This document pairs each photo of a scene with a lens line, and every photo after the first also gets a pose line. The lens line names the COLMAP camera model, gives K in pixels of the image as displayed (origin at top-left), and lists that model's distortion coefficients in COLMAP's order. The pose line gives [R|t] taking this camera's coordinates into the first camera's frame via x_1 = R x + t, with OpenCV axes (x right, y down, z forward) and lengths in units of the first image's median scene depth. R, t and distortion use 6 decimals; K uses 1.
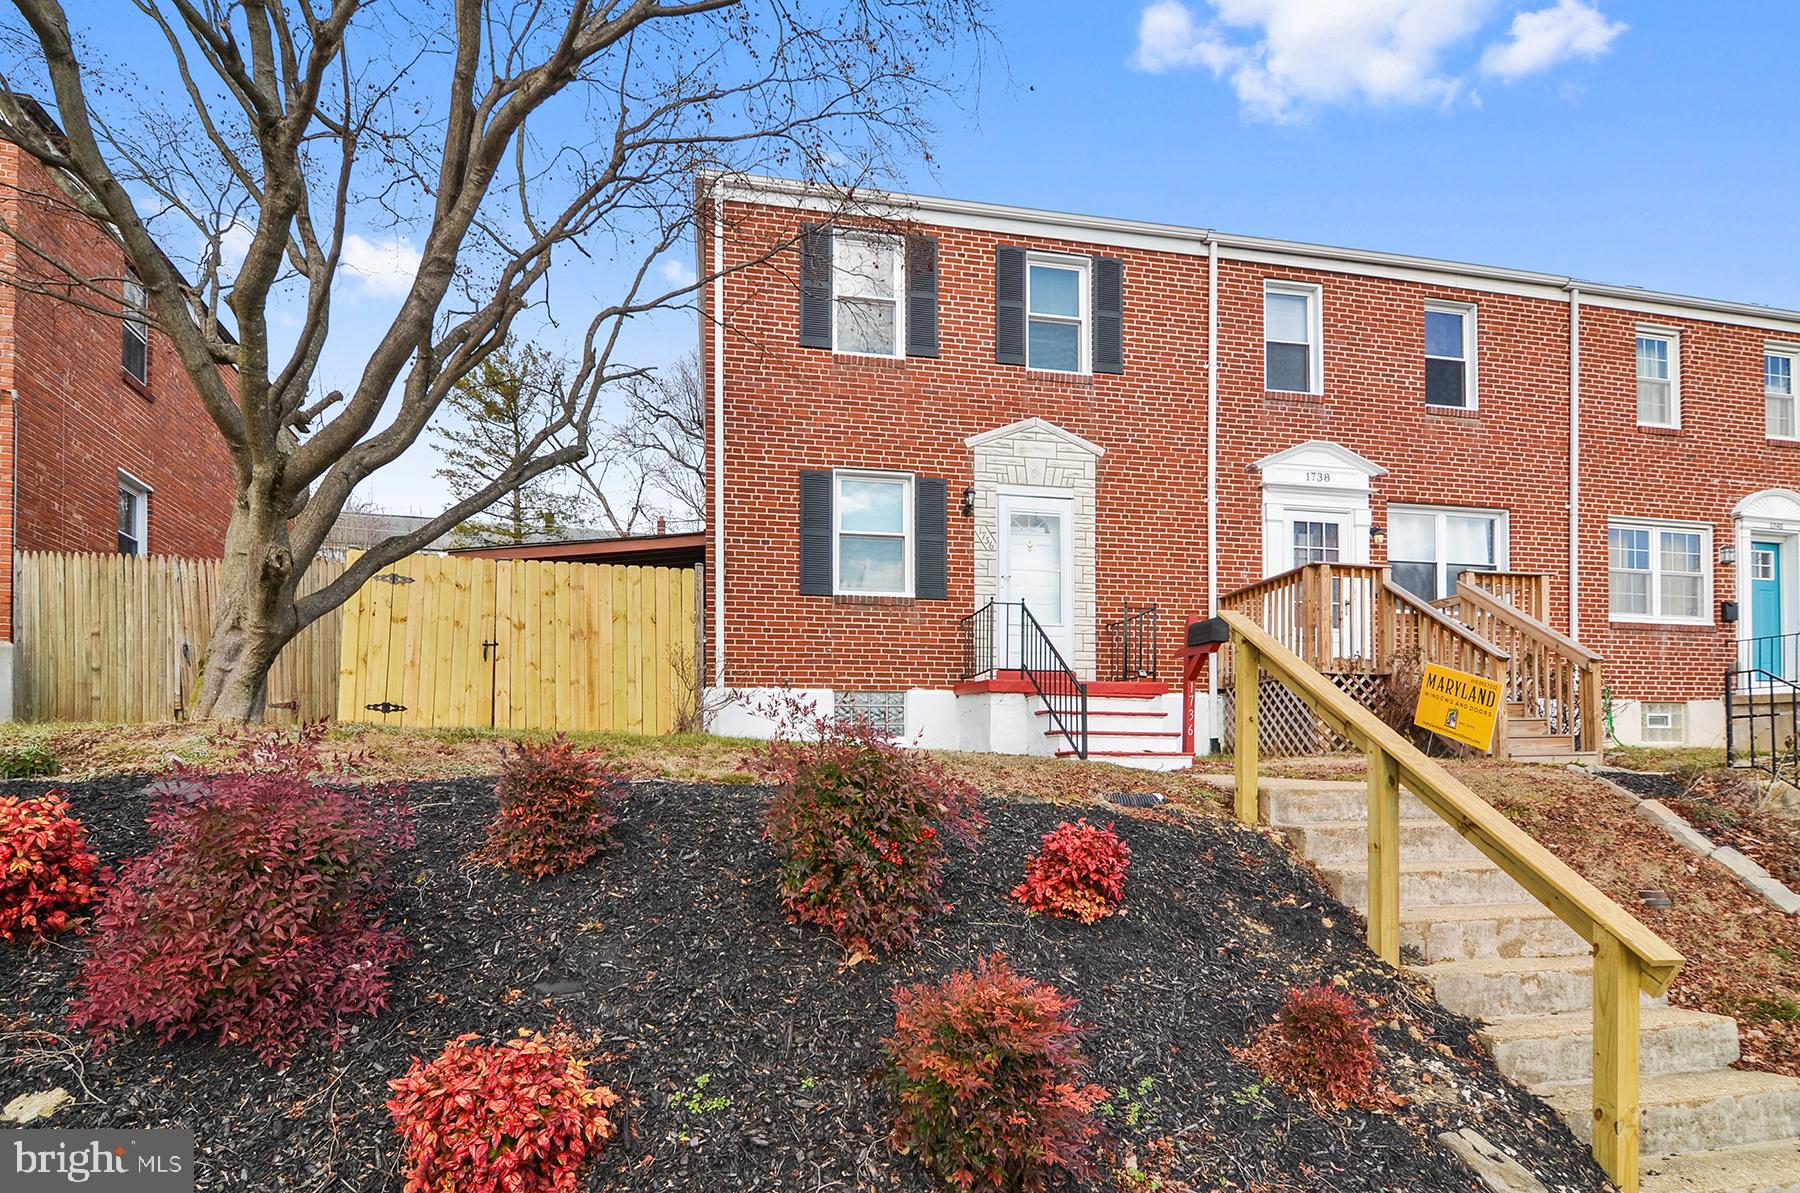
lens RADIAL K [[913.8, 0, 935.3], [0, 913.8, 596.9], [0, 0, 1]] dist [0.000114, -0.015348]
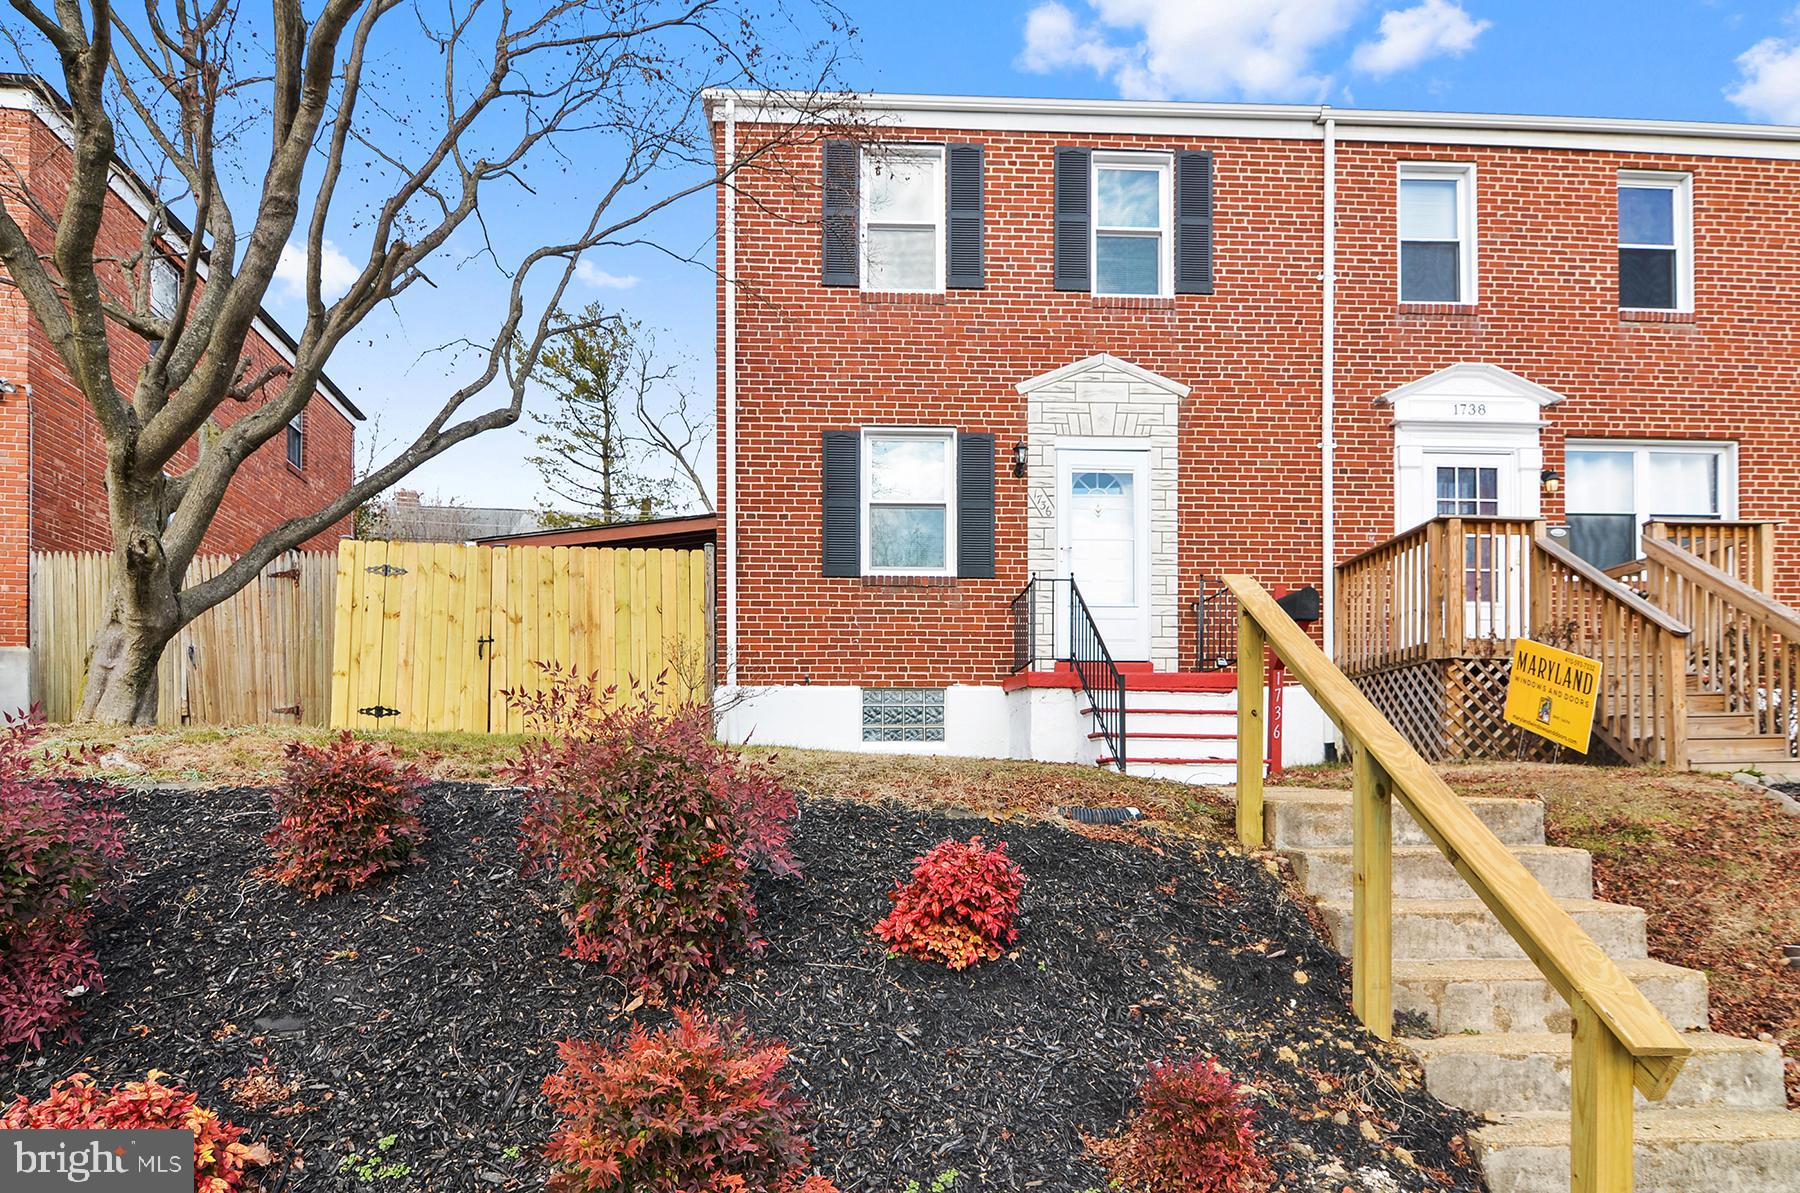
lens RADIAL K [[1066.9, 0, 900.0], [0, 1066.9, 596.5], [0, 0, 1]] dist [-0.000613, -0.014184]
pose [[0.988475, -0.022741, -0.149666, 0.096769], [0.024735, 0.999628, 0.011481, 0.008891], [0.149350, -0.015050, 0.988670, 0.031826]]
